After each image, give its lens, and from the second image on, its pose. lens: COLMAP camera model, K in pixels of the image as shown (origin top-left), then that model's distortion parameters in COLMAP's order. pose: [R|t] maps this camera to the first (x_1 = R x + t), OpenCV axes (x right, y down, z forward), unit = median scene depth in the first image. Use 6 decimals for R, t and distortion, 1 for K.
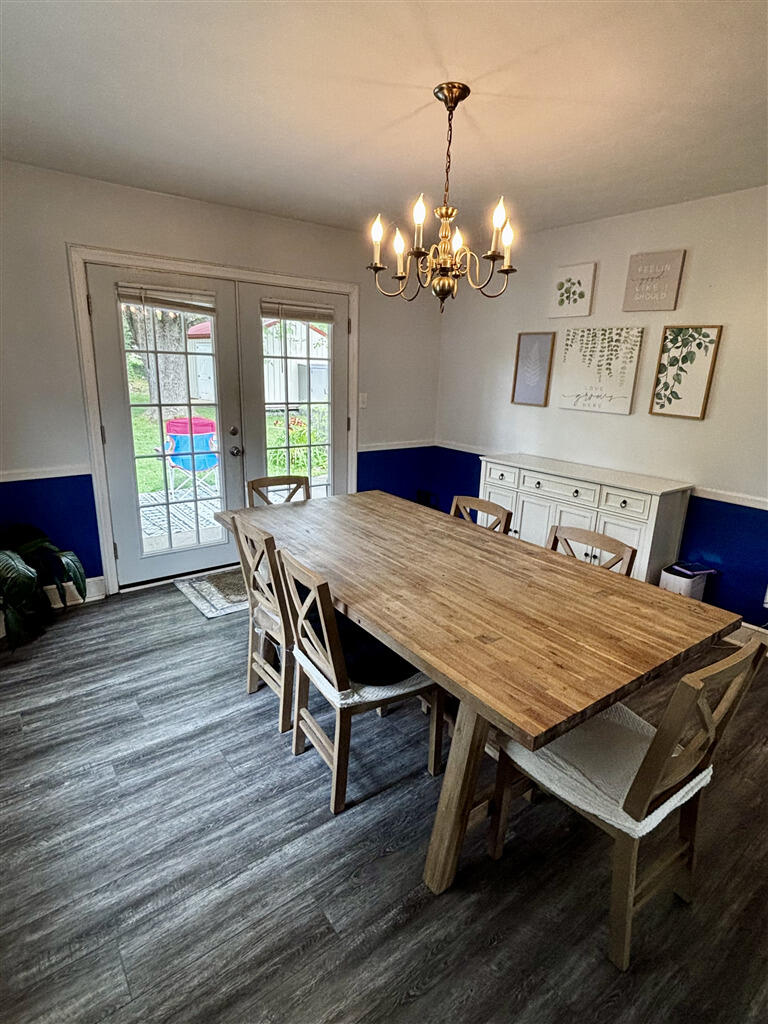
lens RADIAL K [[544.5, 0, 385.3], [0, 544.5, 516.4], [0, 0, 1]] dist [0.002585, 0.000186]
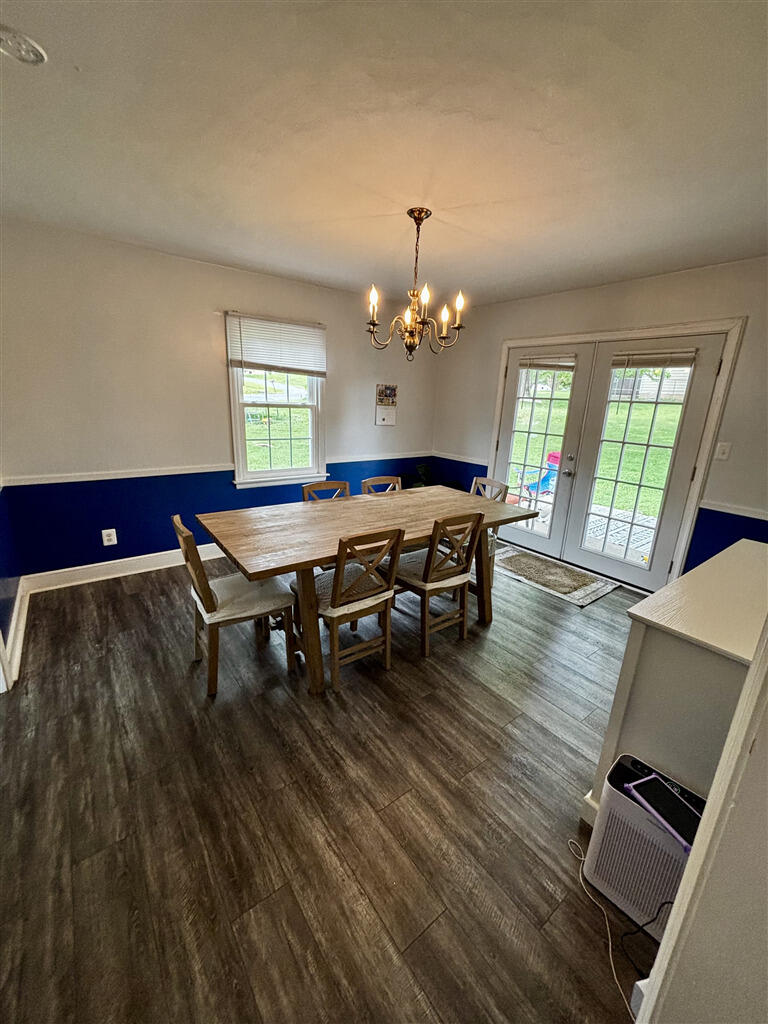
lens RADIAL K [[414.9, 0, 384.4], [0, 414.9, 512.7], [0, 0, 1]] dist [0.002657, 0.000378]
pose [[-0.000097, 0.243589, -0.969878, 0.788596], [-0.307898, 0.922754, 0.231785, -0.140442], [0.951419, 0.298646, 0.074911, 0.589909]]
